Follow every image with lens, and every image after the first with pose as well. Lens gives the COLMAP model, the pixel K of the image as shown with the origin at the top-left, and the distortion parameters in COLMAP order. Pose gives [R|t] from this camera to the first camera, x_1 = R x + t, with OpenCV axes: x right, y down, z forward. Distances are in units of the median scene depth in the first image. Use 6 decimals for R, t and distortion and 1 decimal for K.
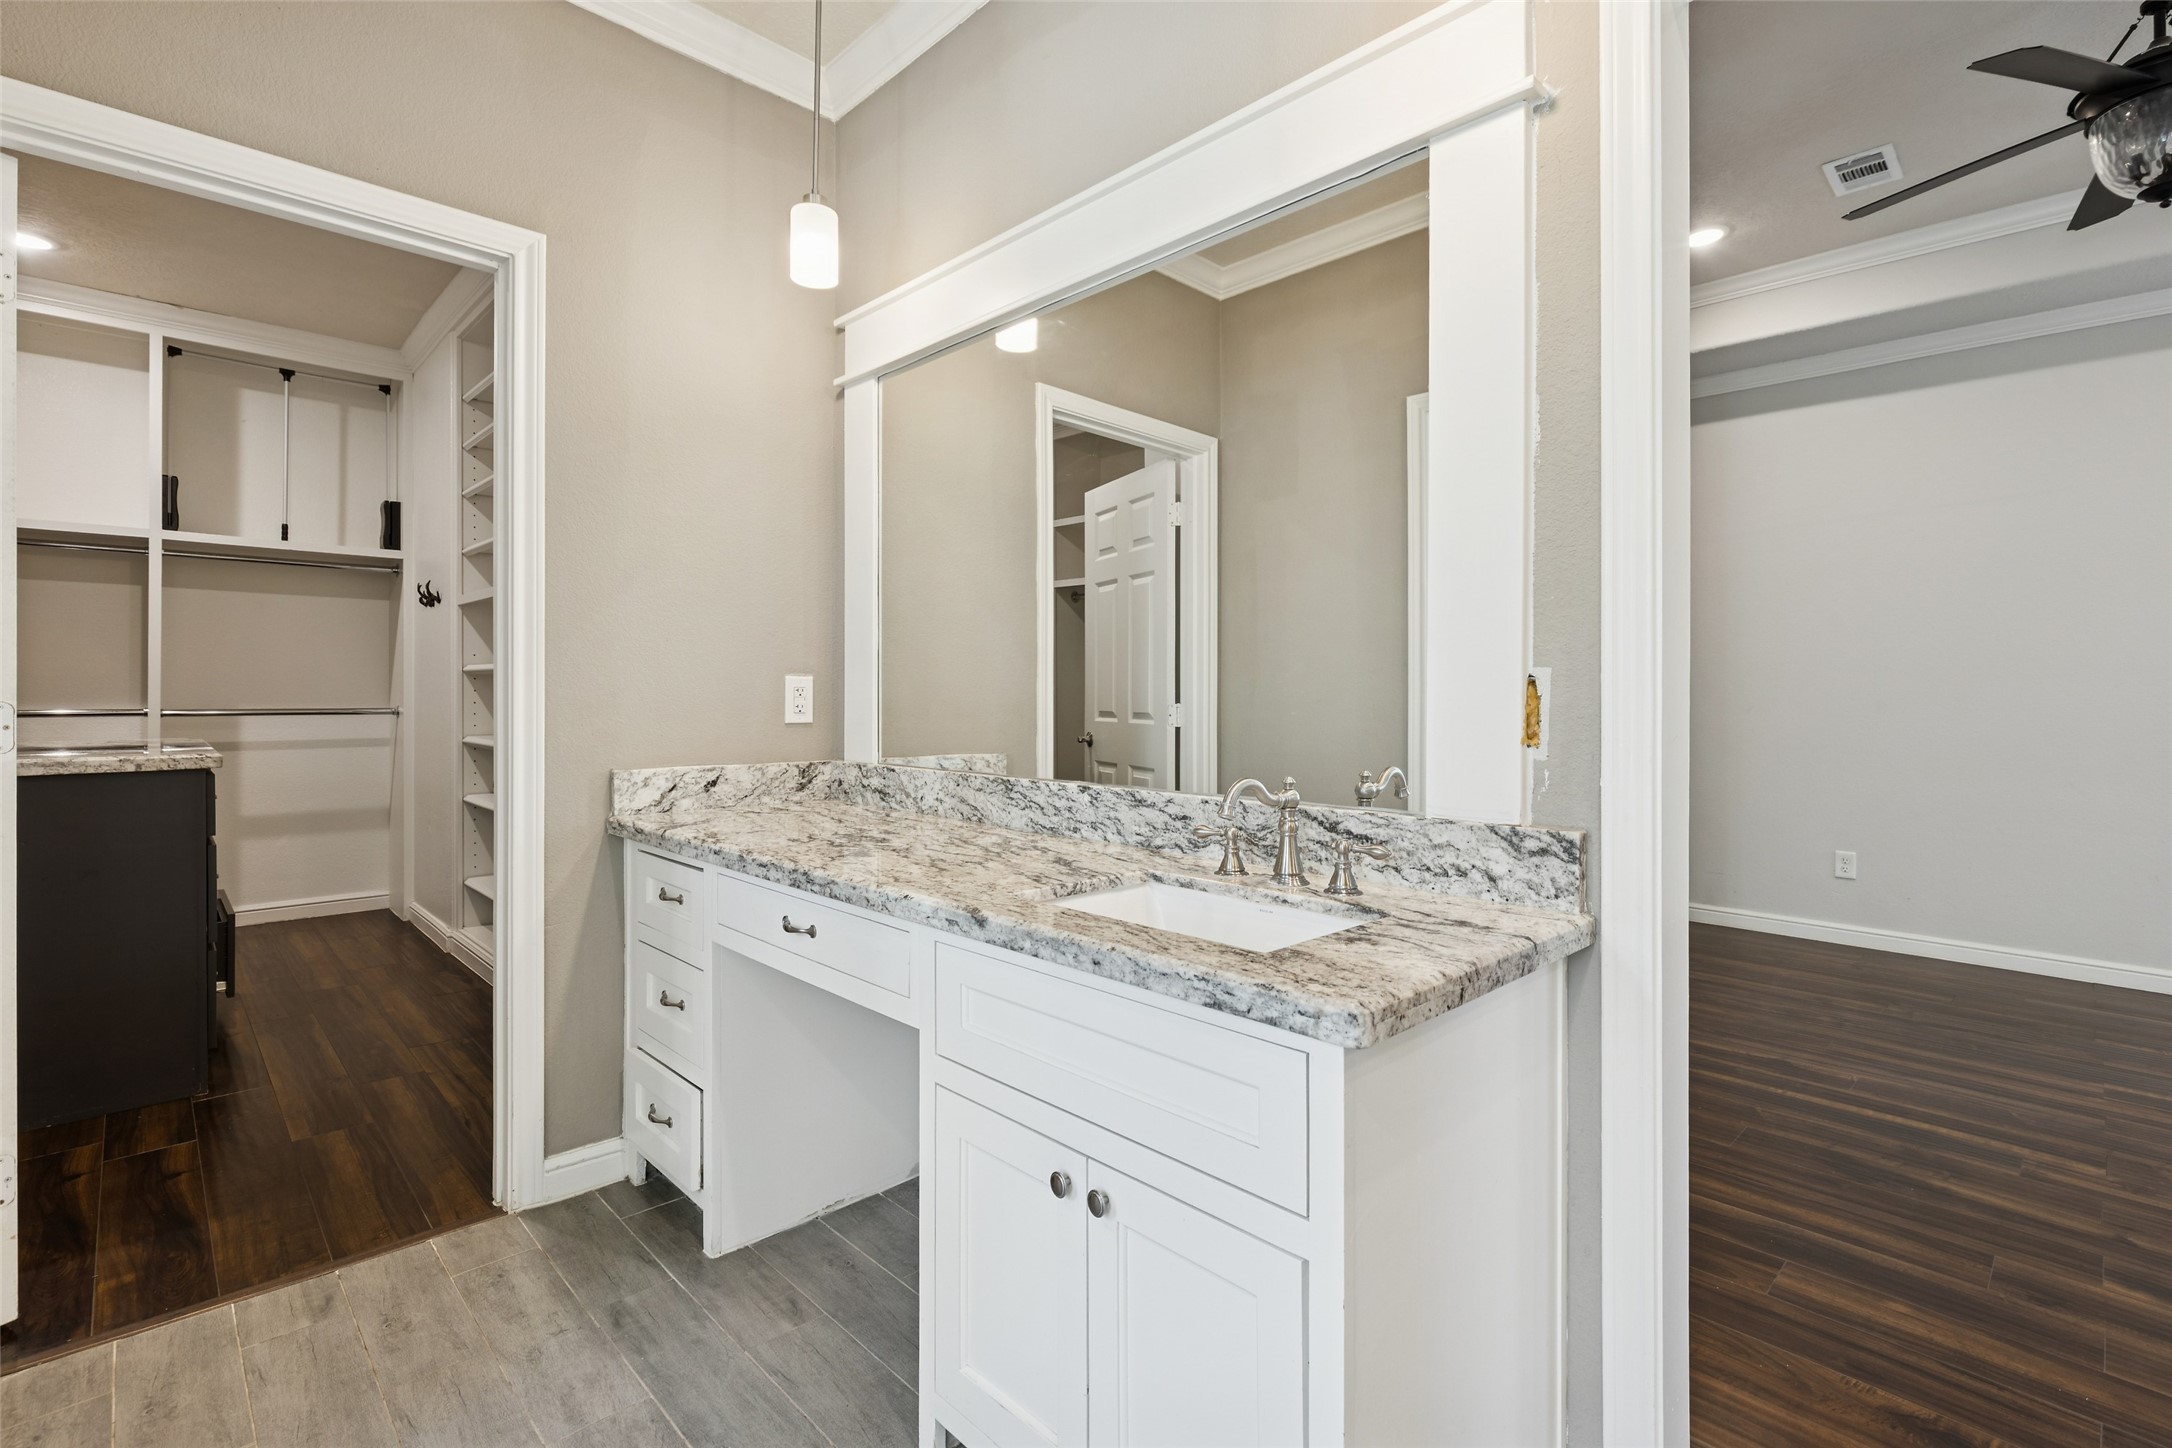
lens RADIAL K [[973.4, 0, 1091.1], [0, 973.4, 693.6], [0, 0, 1]] dist [0.003549, -0.001240]
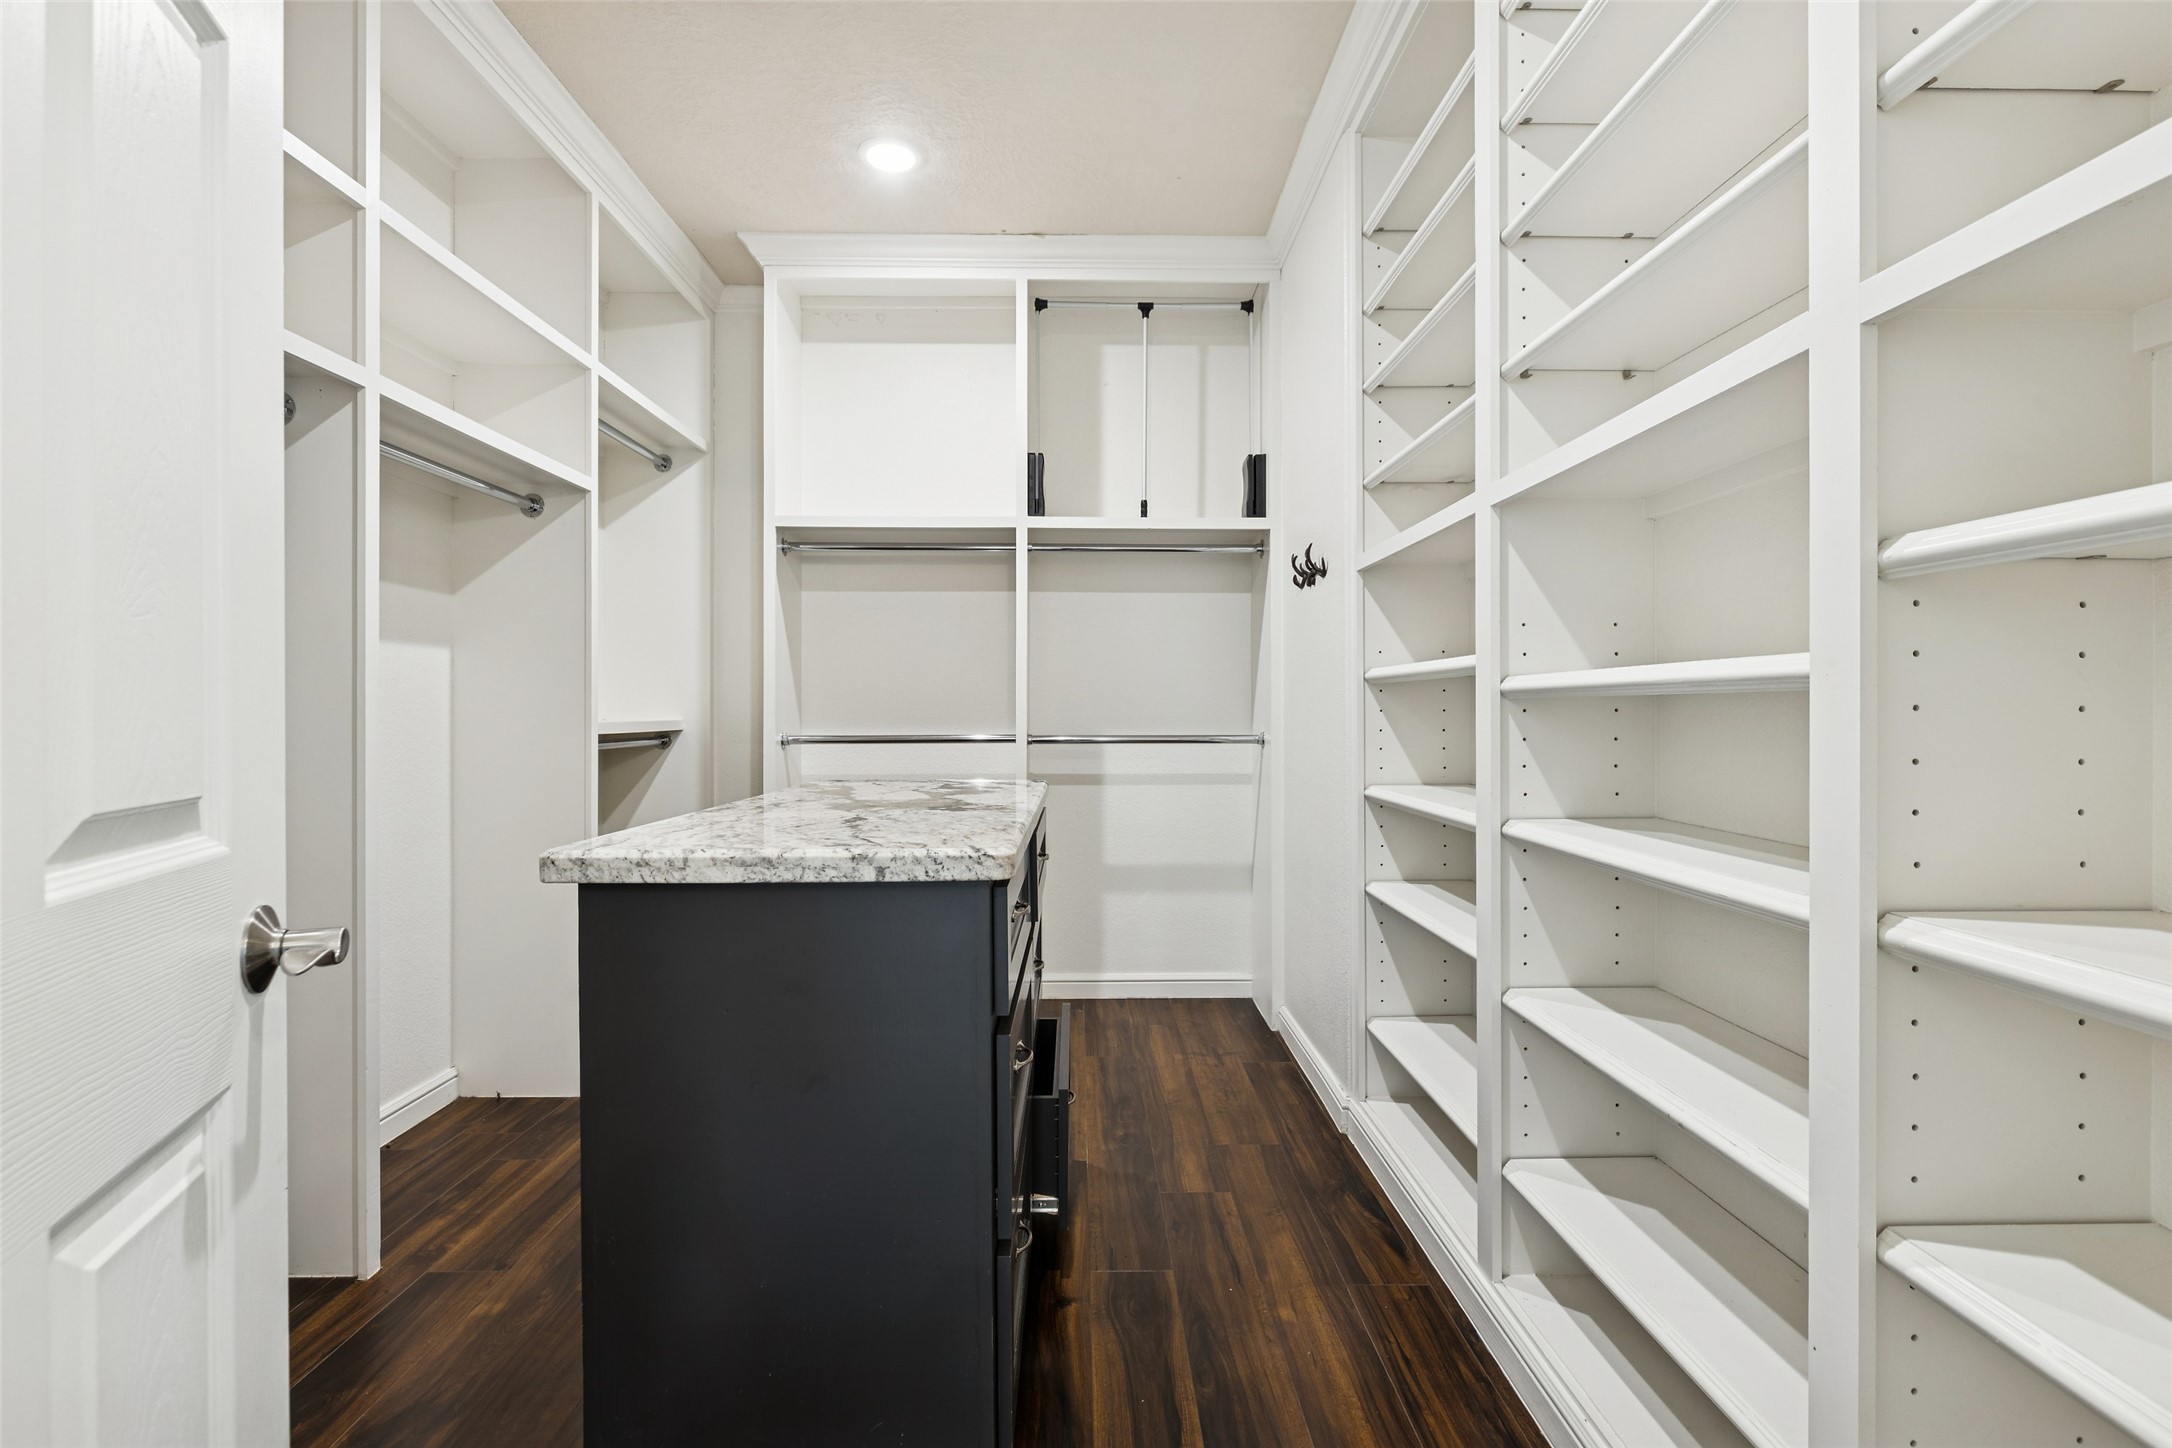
lens RADIAL K [[973.4, 0, 1086.9], [0, 973.4, 717.4], [0, 0, 1]] dist [0.003549, -0.001240]
pose [[0.721839, -0.001547, -0.692059, -0.348906], [0.003937, 0.999990, 0.001871, -0.000529], [0.692050, -0.004075, 0.721838, 0.441073]]
